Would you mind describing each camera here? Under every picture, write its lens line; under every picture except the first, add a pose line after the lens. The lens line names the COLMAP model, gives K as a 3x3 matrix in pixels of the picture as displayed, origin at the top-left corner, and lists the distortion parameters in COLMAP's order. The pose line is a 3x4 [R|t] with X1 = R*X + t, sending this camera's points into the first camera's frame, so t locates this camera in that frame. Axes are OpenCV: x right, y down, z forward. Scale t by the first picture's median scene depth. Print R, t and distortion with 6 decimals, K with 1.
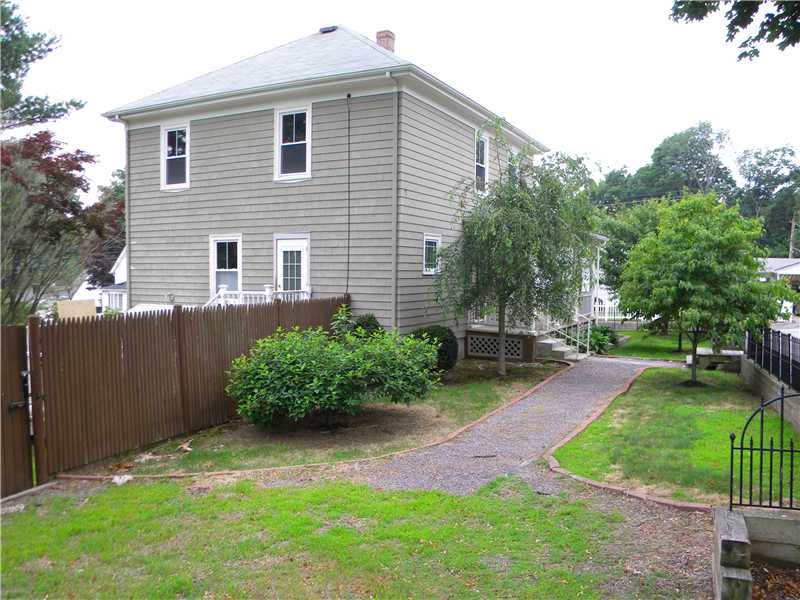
lens RADIAL K [[684.4, 0, 400.9], [0, 684.4, 312.3], [0, 0, 1]] dist [-0.160692, 0.134875]
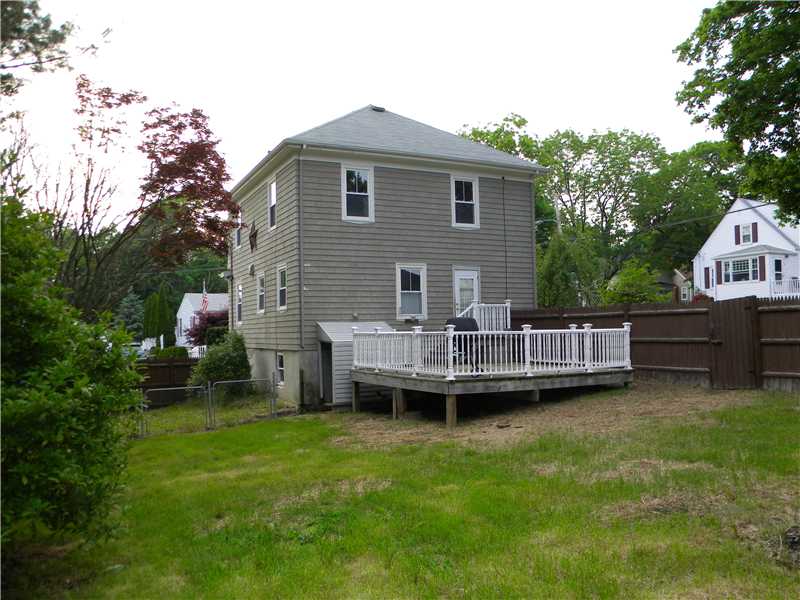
lens RADIAL K [[684.4, 0, 400.9], [0, 684.4, 312.3], [0, 0, 1]] dist [-0.160692, 0.134875]
pose [[0.578495, -0.000029, 0.815686, -1.382040], [0.067273, 0.996595, -0.047675, 0.036332], [-0.812907, 0.082453, 0.576527, 0.309036]]
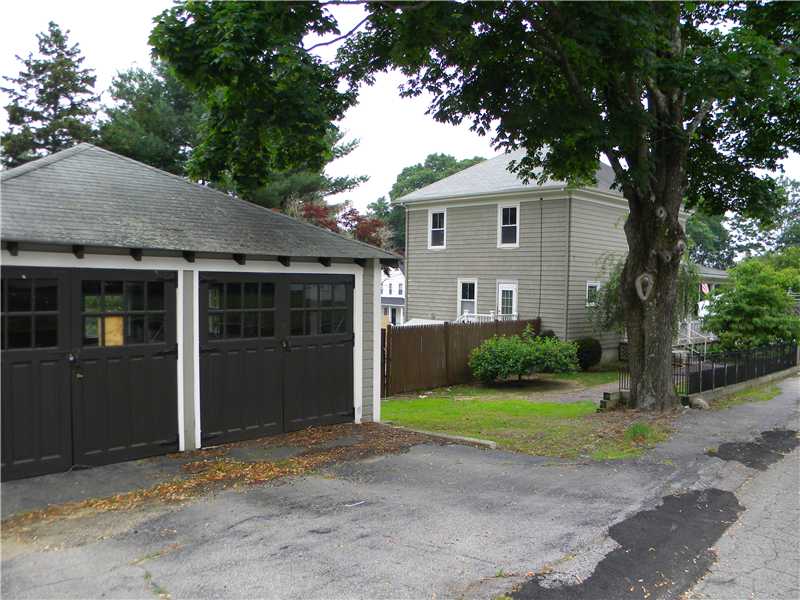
lens RADIAL K [[684.4, 0, 400.9], [0, 684.4, 312.3], [0, 0, 1]] dist [-0.160692, 0.134875]
pose [[0.943748, 0.023690, -0.329815, 0.146426], [-0.031135, 0.999365, -0.017310, 0.000490], [0.329196, 0.026605, 0.943887, -0.660077]]
